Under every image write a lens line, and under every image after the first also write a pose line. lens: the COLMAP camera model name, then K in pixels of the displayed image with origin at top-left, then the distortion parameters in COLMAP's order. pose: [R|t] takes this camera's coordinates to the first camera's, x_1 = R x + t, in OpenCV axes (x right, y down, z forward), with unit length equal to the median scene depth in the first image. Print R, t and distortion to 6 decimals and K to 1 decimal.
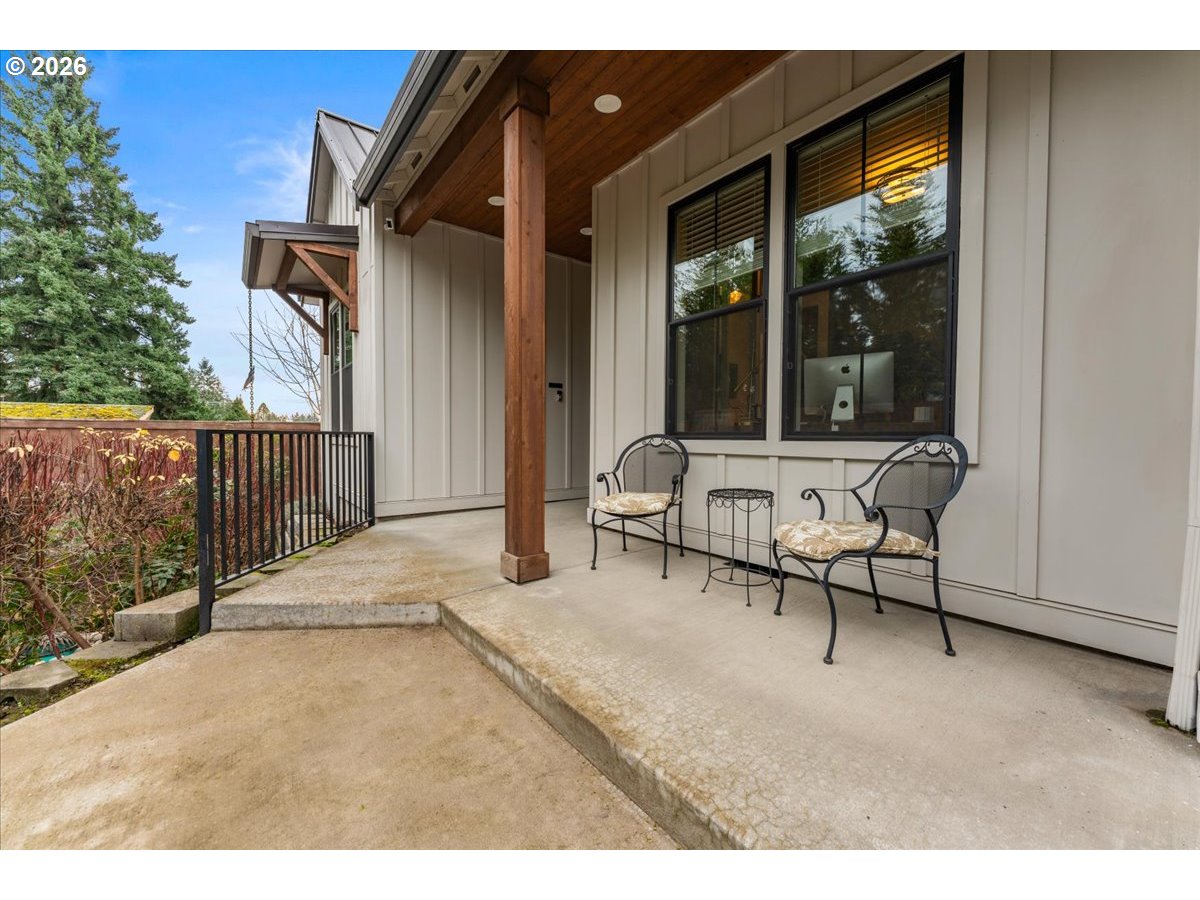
lens RADIAL K [[476.0, 0, 603.7], [0, 476.0, 447.7], [0, 0, 1]] dist [0.000631, -0.000111]
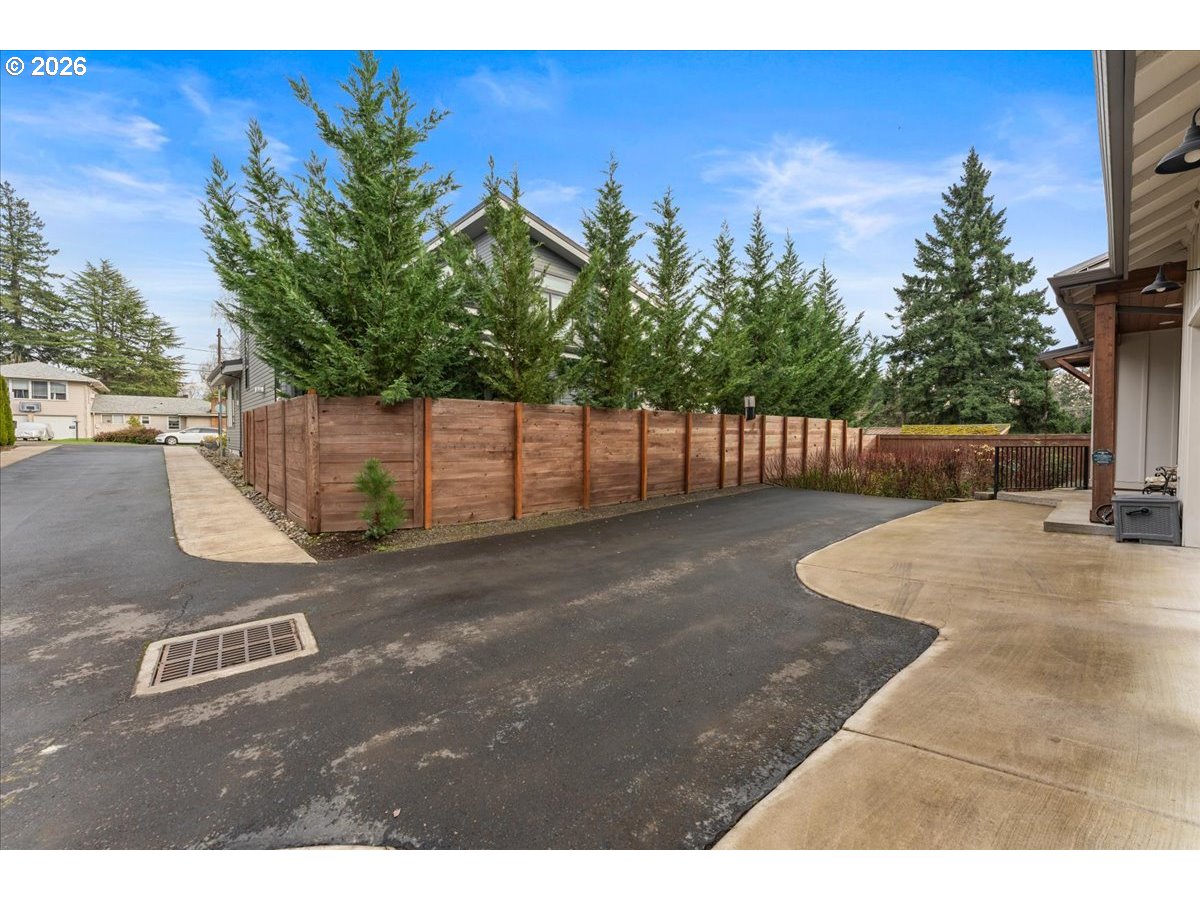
lens RADIAL K [[476.0, 0, 597.1], [0, 476.0, 447.2], [0, 0, 1]] dist [0.000631, -0.000111]
pose [[0.071933, 0.021535, -0.997177, 0.258677], [-0.025885, 0.999470, 0.019717, -0.002380], [0.997073, 0.024394, 0.072453, -0.233872]]
